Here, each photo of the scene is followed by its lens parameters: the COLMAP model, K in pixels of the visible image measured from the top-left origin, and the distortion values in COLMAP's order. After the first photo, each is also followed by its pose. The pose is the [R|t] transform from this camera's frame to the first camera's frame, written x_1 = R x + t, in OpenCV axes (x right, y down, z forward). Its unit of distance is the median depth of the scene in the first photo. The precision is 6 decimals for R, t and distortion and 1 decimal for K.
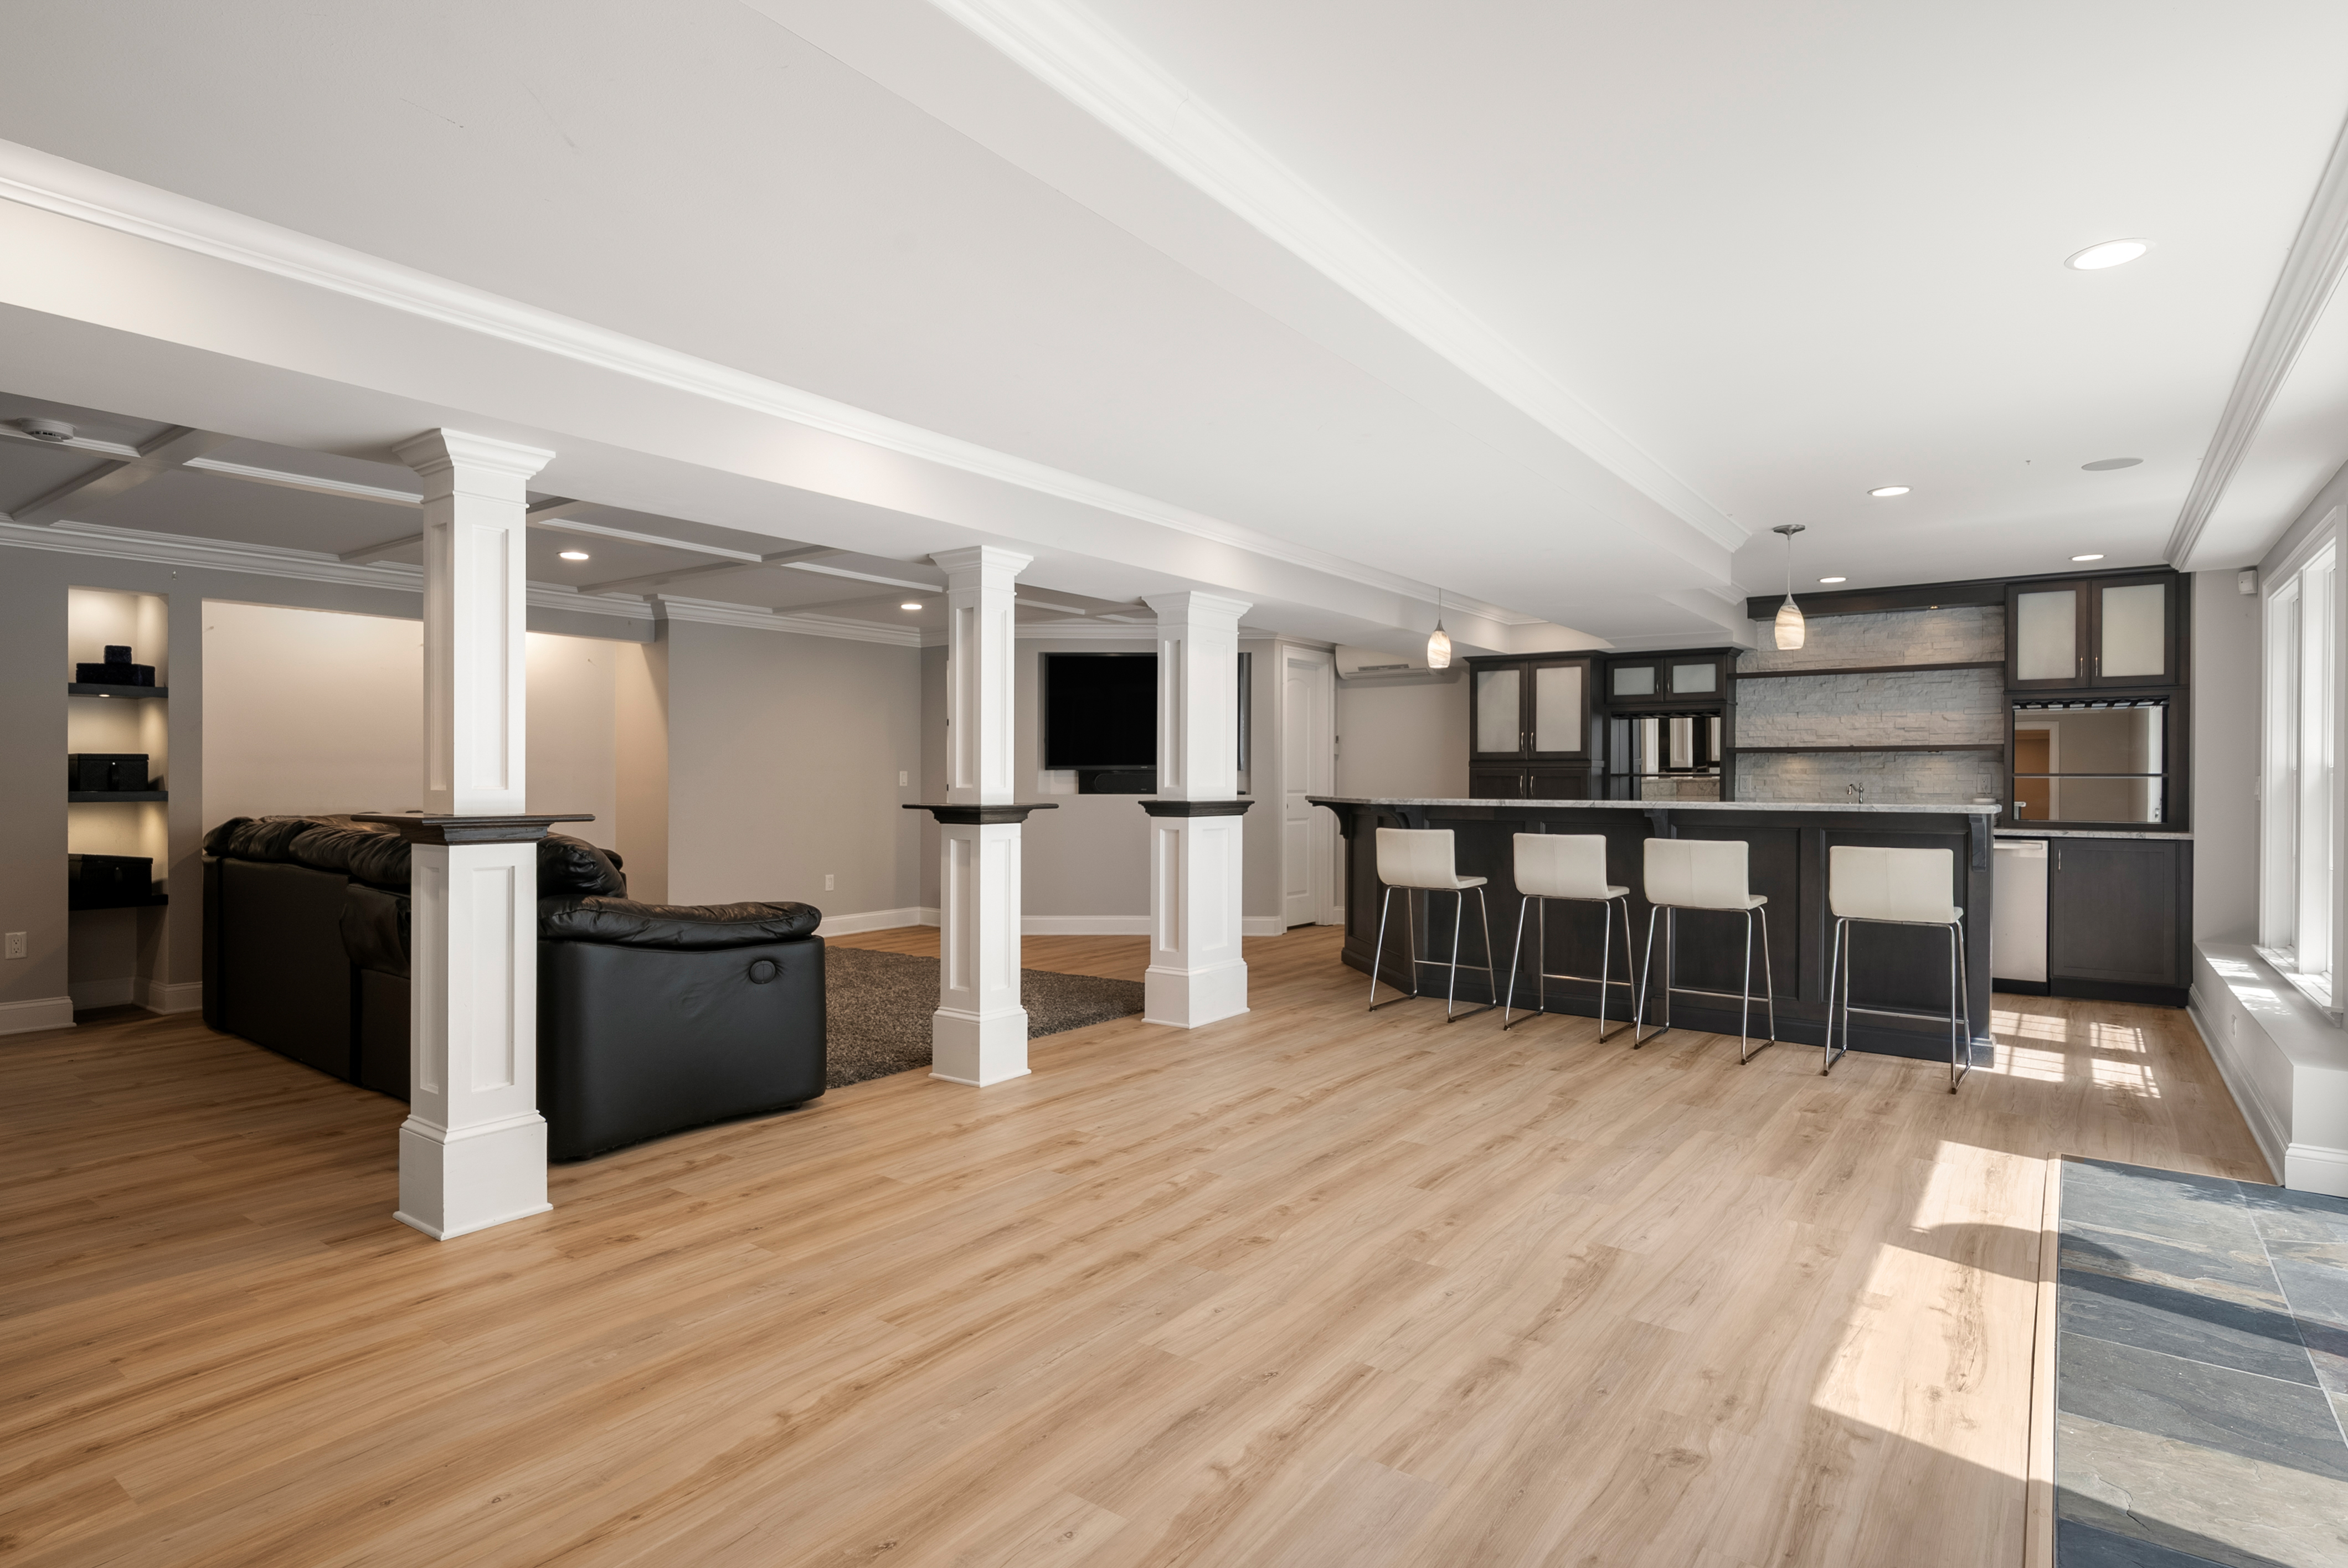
lens RADIAL K [[1212.0, 0, 1150.7], [0, 1212.0, 783.5], [0, 0, 1]] dist [-0.001778, -0.000127]
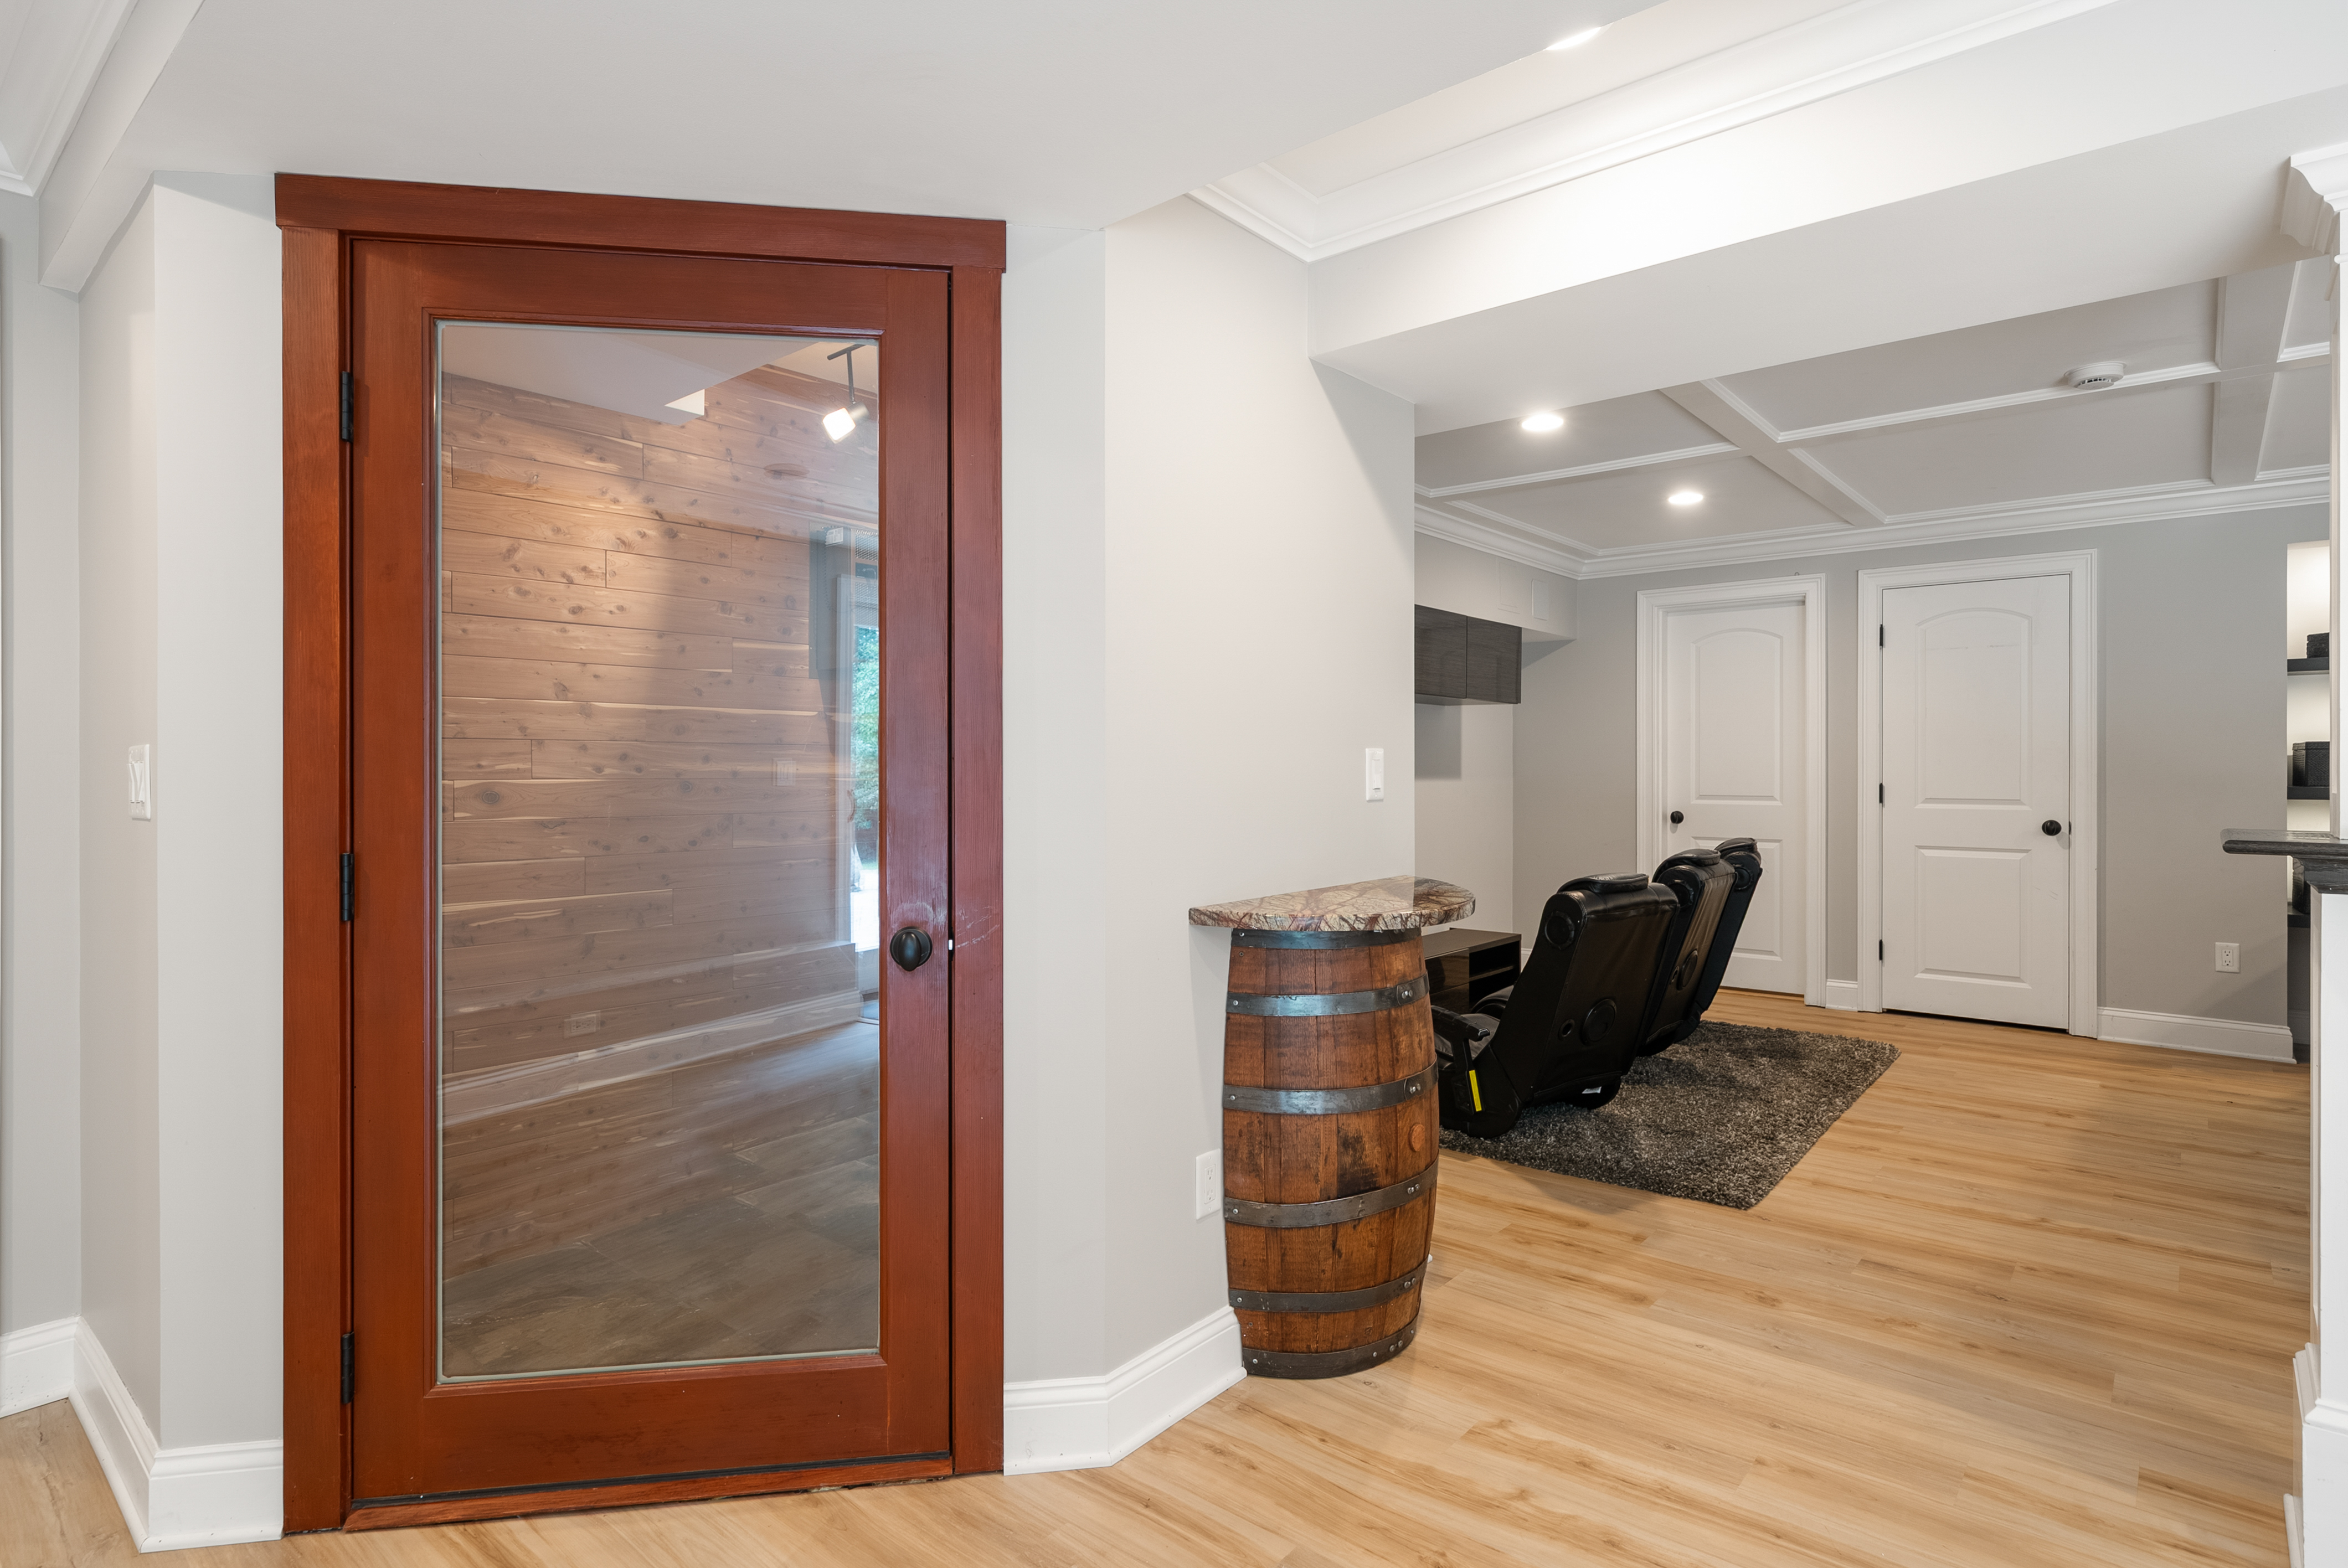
lens RADIAL K [[1212.0, 0, 1168.8], [0, 1212.0, 761.3], [0, 0, 1]] dist [-0.001778, -0.000127]
pose [[-0.061892, -0.008463, -0.998047, 0.006270], [-0.003726, 0.999959, -0.008248, -0.001152], [0.998076, 0.003208, -0.061921, 0.248954]]
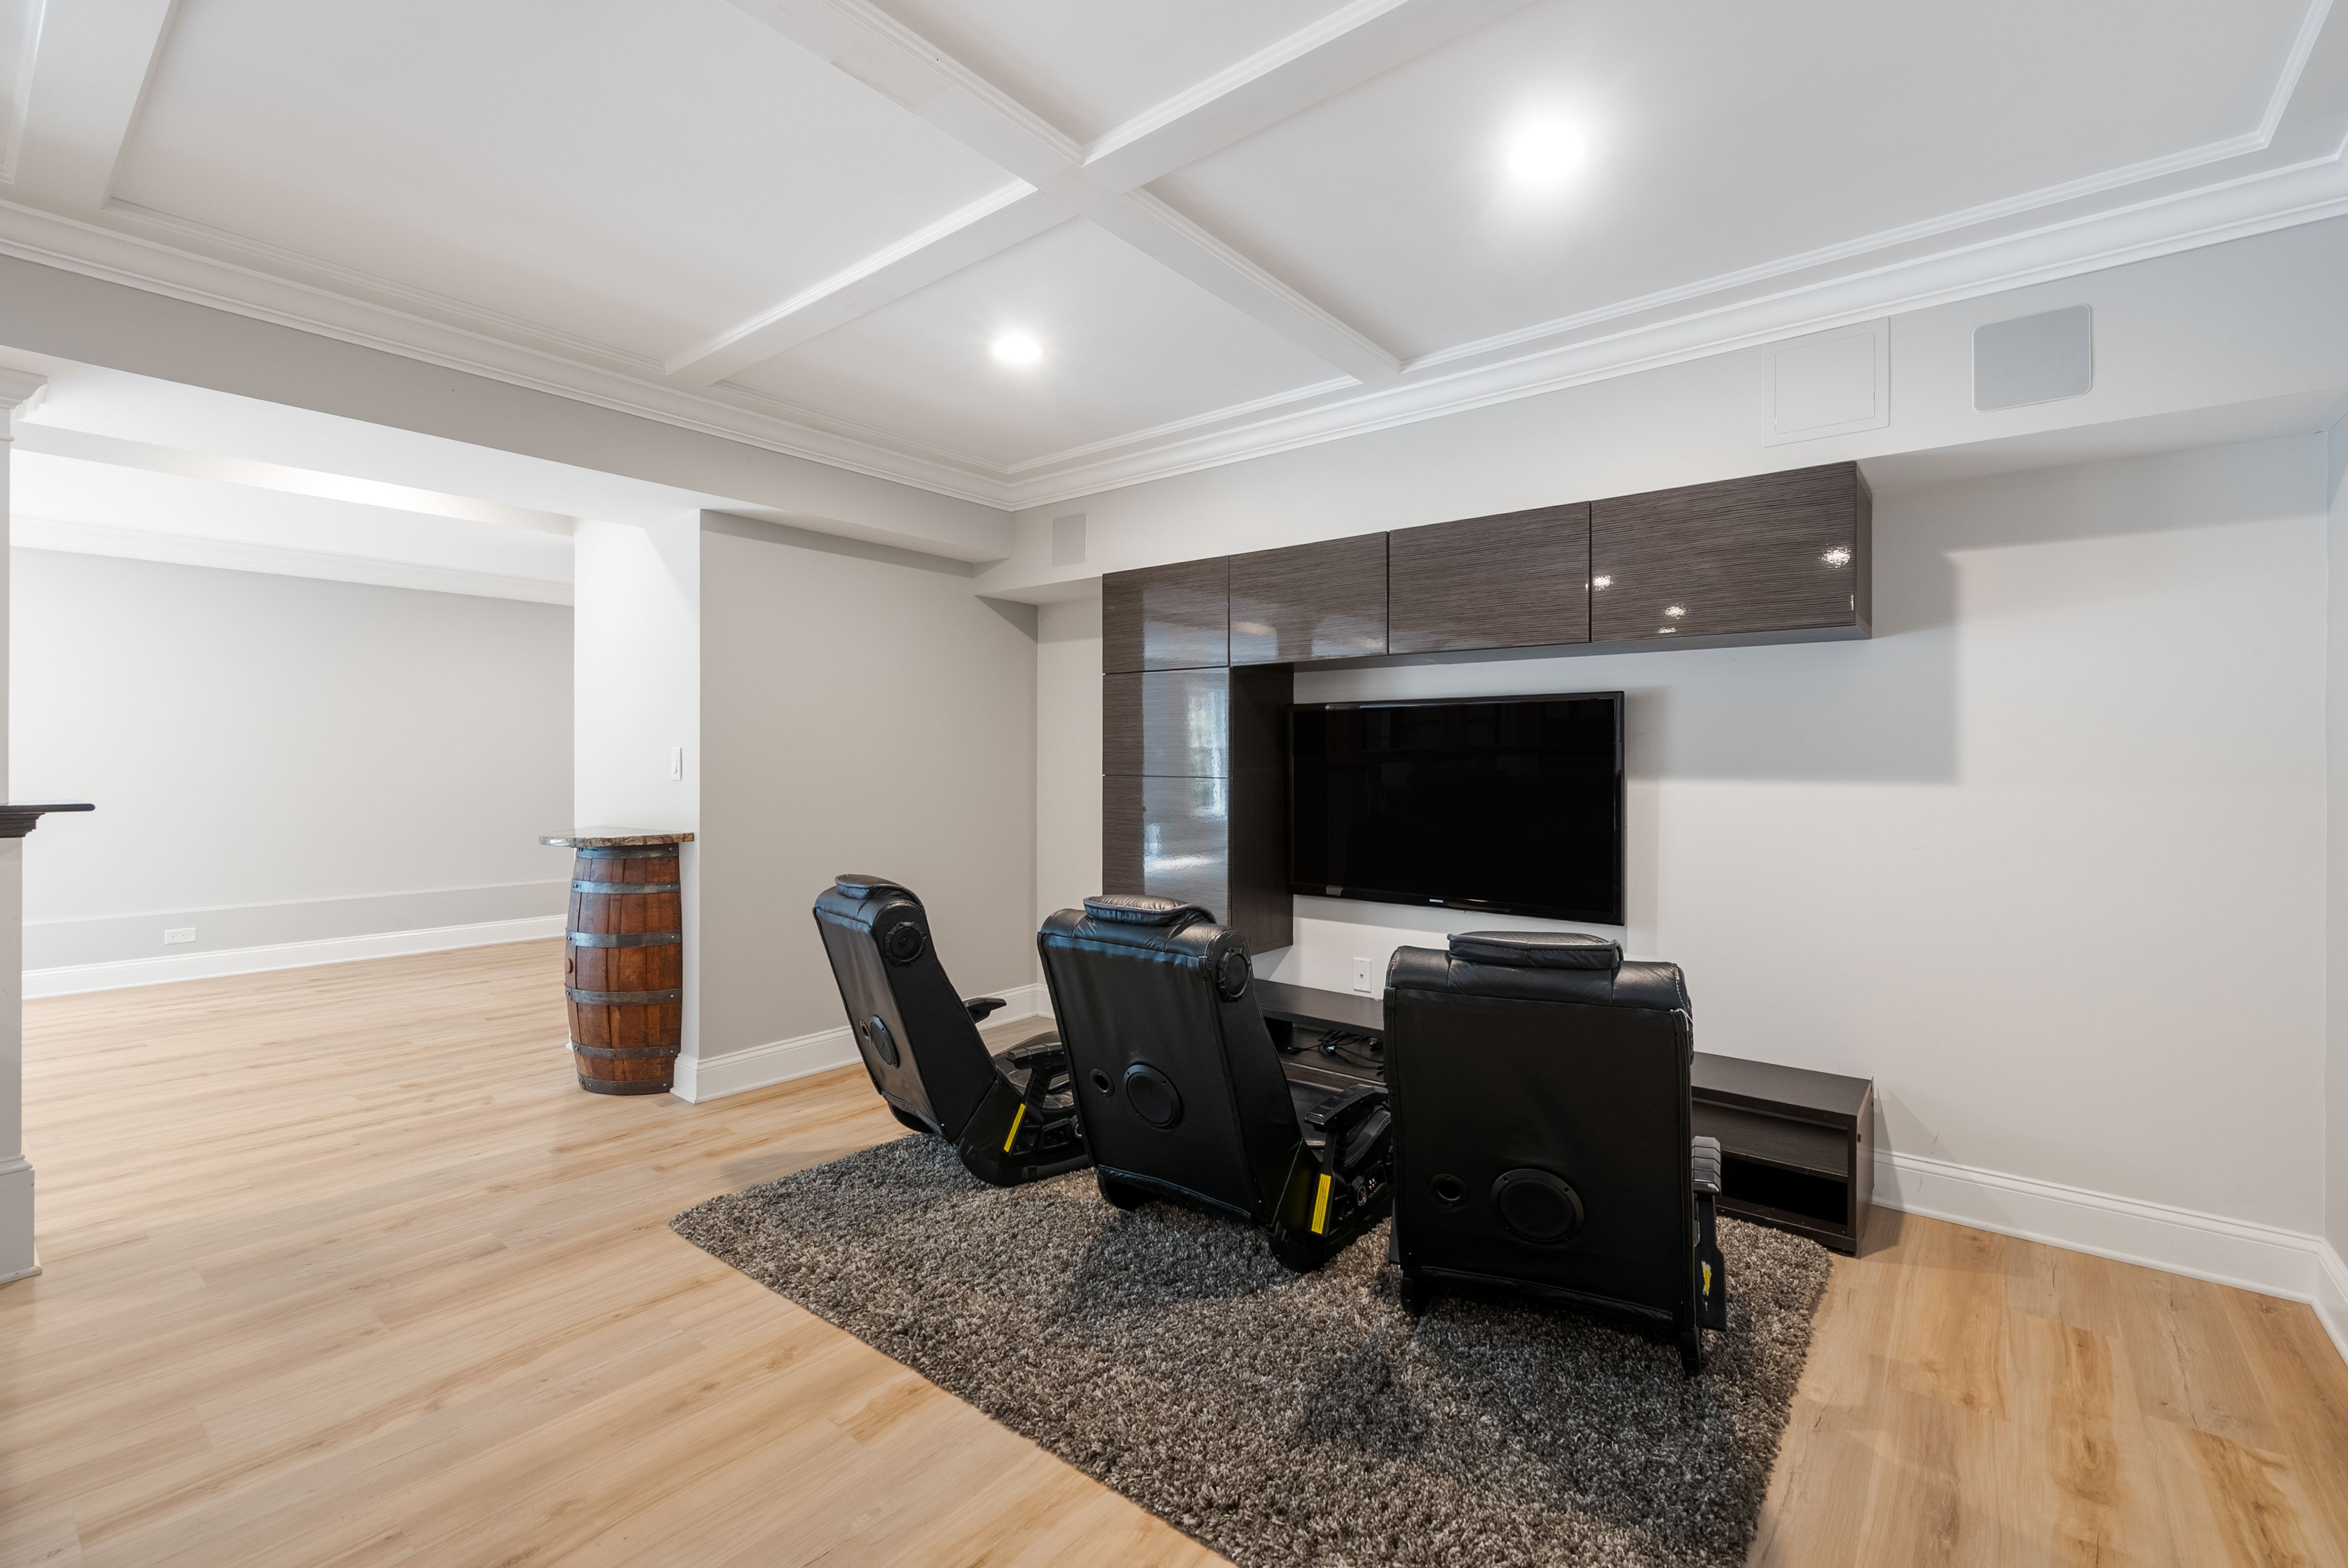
lens RADIAL K [[1037.2, 0, 1188.3], [0, 1037.2, 772.1], [0, 0, 1]] dist [0.001631, -0.001639]
pose [[-0.999233, -0.006213, 0.038665, -0.757380], [-0.005714, 0.999899, 0.013006, -0.004805], [-0.038742, 0.012775, -0.999168, 0.877585]]
